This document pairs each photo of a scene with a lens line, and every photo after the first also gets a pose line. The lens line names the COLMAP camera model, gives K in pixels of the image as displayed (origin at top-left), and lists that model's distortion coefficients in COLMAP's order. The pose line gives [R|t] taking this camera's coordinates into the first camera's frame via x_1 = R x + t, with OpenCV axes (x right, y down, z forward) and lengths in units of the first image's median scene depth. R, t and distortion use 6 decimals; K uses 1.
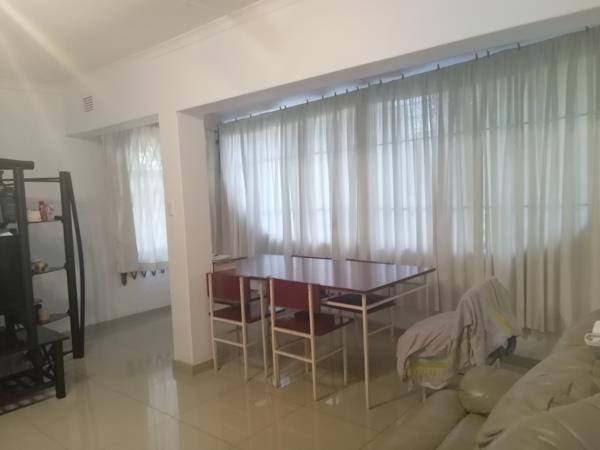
lens RADIAL K [[472.5, 0, 301.5], [0, 472.5, 223.3], [0, 0, 1]] dist [0.045661, -0.073163]
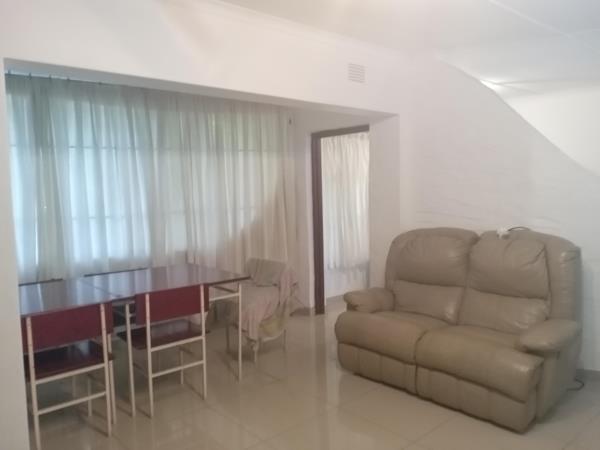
lens RADIAL K [[472.5, 0, 300.5], [0, 472.5, 225.2], [0, 0, 1]] dist [0.045661, -0.073163]
pose [[0.154029, -0.039511, 0.987276, -0.722417], [0.080047, 0.996415, 0.027389, -0.007658], [-0.984819, 0.074810, 0.156639, 0.475026]]
